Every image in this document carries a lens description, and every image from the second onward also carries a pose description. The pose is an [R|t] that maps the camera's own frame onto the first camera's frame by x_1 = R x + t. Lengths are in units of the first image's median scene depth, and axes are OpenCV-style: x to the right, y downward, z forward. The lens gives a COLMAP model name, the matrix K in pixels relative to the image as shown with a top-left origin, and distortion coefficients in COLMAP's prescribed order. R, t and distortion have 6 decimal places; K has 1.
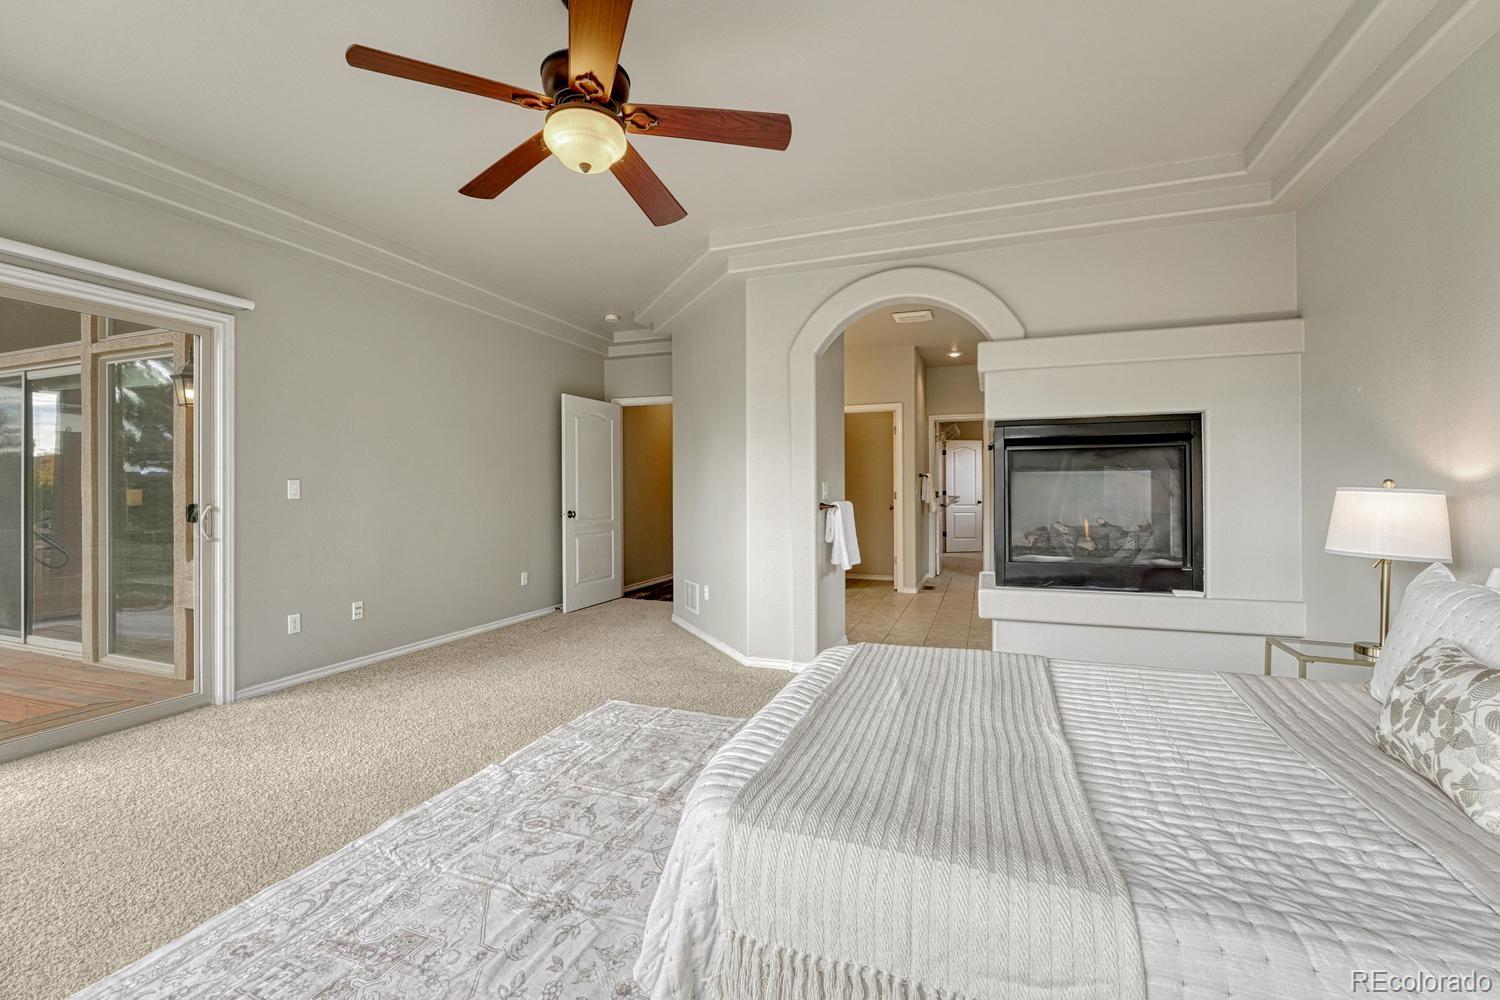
lens RADIAL K [[632.9, 0, 745.4], [0, 632.9, 490.4], [0, 0, 1]] dist [-0.012417, -0.000038]
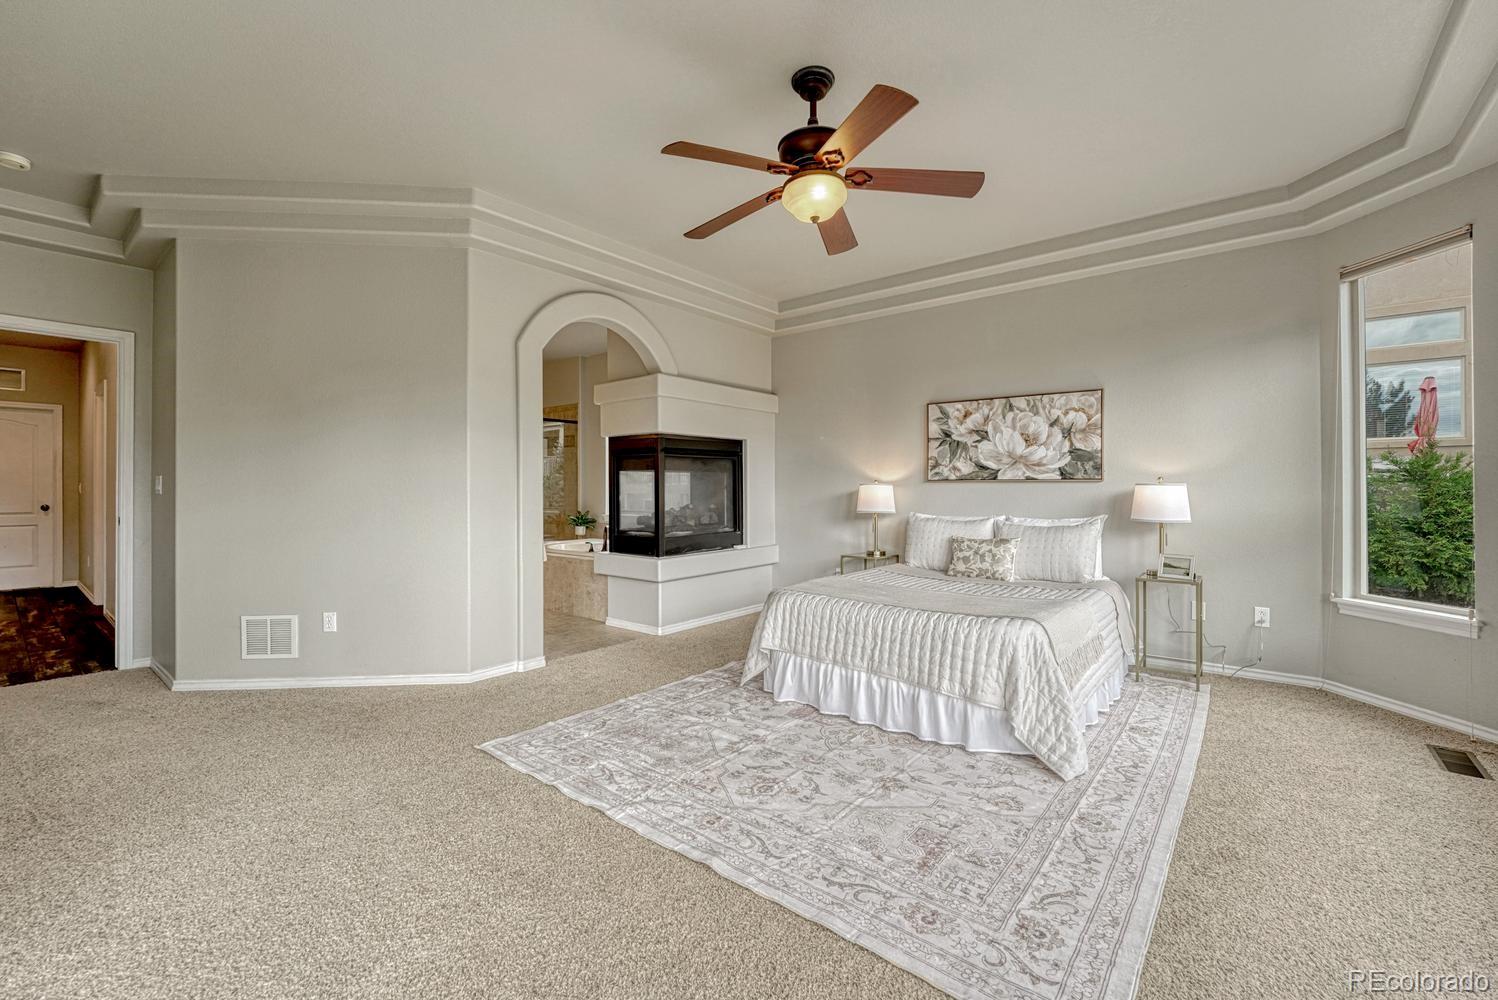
lens RADIAL K [[629.6, 0, 739.5], [0, 629.6, 483.3], [0, 0, 1]] dist [-0.006217, 0.001325]
pose [[0.331268, 0.006491, 0.943514, -0.866960], [0.002087, 0.999969, -0.007612, 0.006492], [-0.943534, 0.004491, 0.331244, 0.429291]]
